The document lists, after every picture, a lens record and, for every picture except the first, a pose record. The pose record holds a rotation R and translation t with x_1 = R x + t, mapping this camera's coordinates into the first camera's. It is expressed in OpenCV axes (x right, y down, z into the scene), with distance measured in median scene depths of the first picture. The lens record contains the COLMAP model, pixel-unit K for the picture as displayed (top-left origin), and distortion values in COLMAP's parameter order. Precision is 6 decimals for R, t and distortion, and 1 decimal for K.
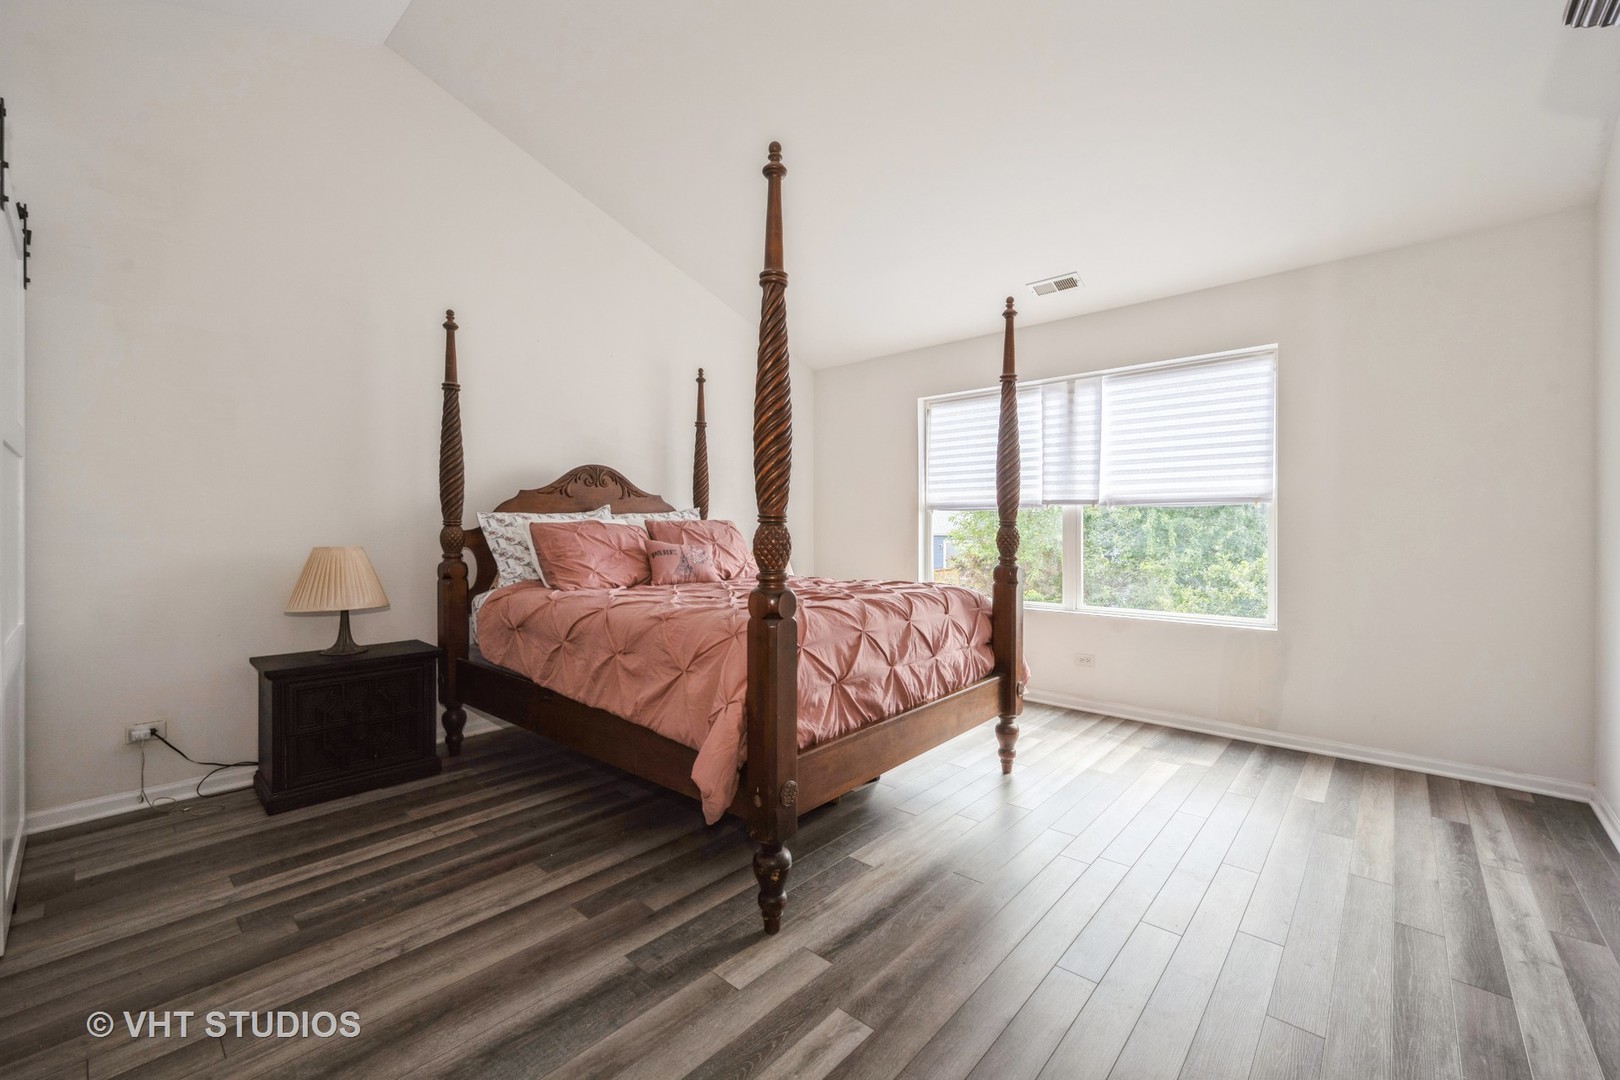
lens RADIAL K [[645.0, 0, 807.7], [0, 645.0, 533.2], [0, 0, 1]] dist [-0.003999, -0.000196]
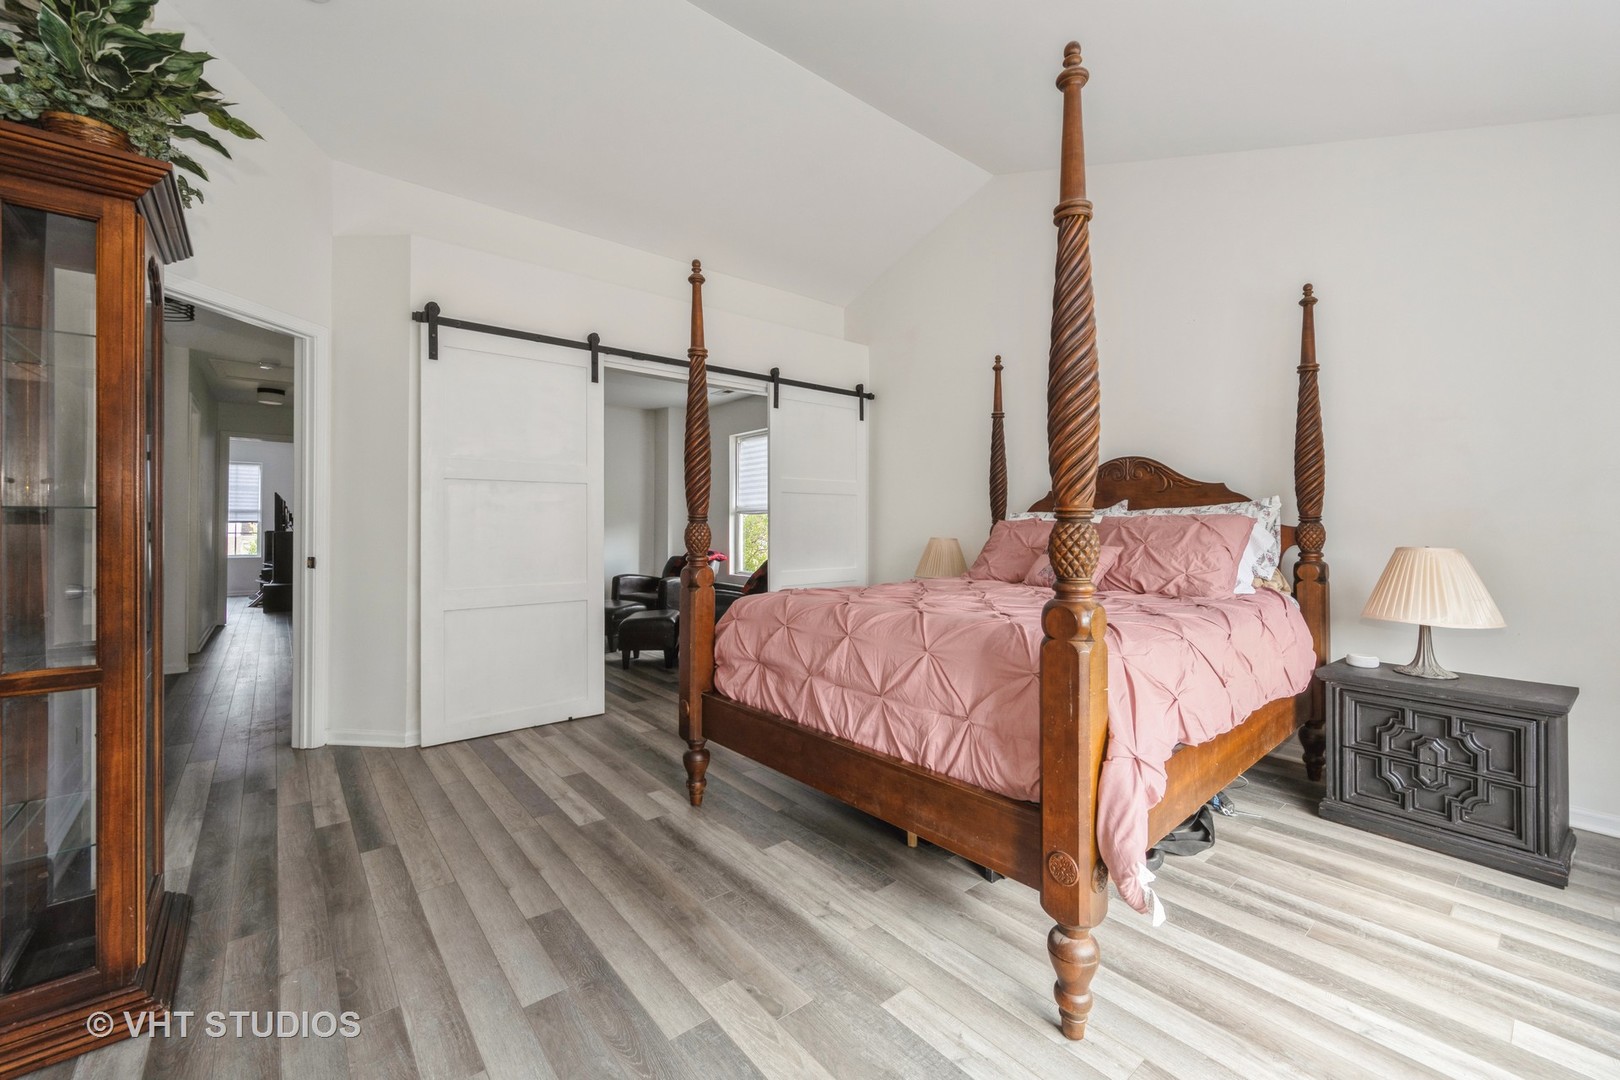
lens RADIAL K [[645.0, 0, 814.2], [0, 645.0, 524.3], [0, 0, 1]] dist [-0.003999, -0.000196]
pose [[-0.119930, -0.002840, -0.992778, 0.586170], [-0.018683, 0.999825, -0.000603, -0.001846], [0.992606, 0.018476, -0.119962, 0.627490]]
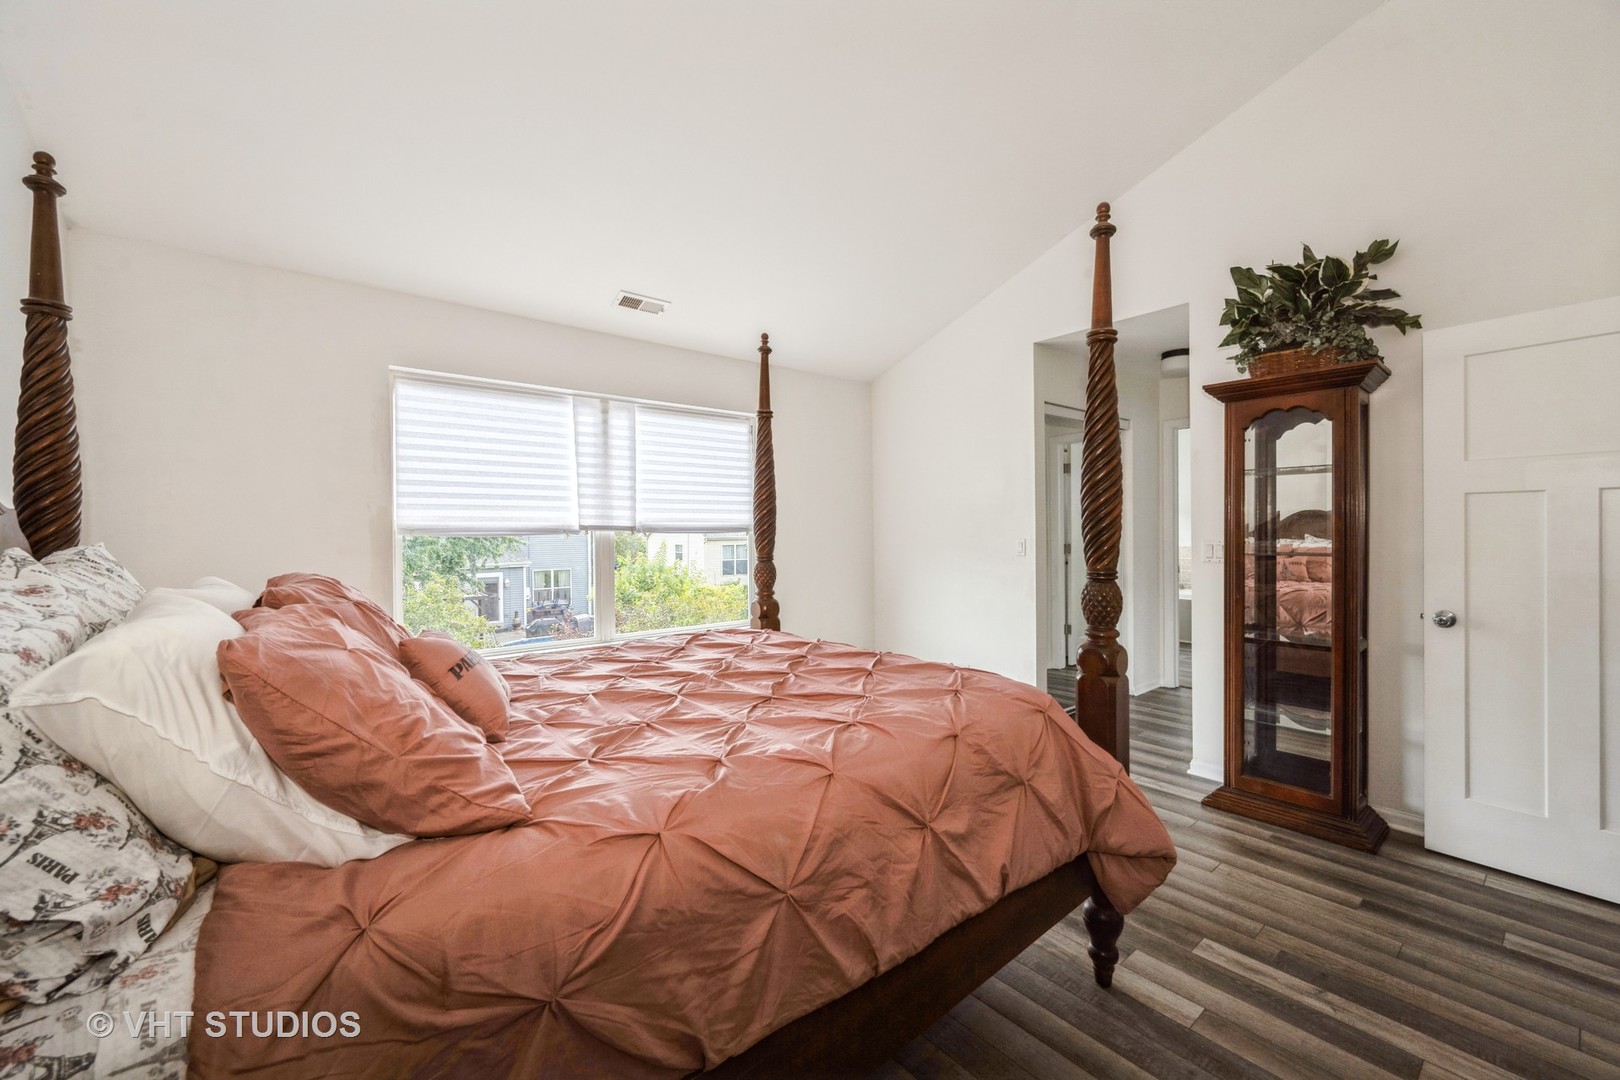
lens RADIAL K [[645.0, 0, 801.7], [0, 645.0, 534.5], [0, 0, 1]] dist [-0.003999, -0.000196]
pose [[0.154071, -0.013842, 0.987963, -0.494472], [0.014398, 0.999827, 0.011763, -0.046320], [-0.987955, 0.012412, 0.154244, 0.579935]]
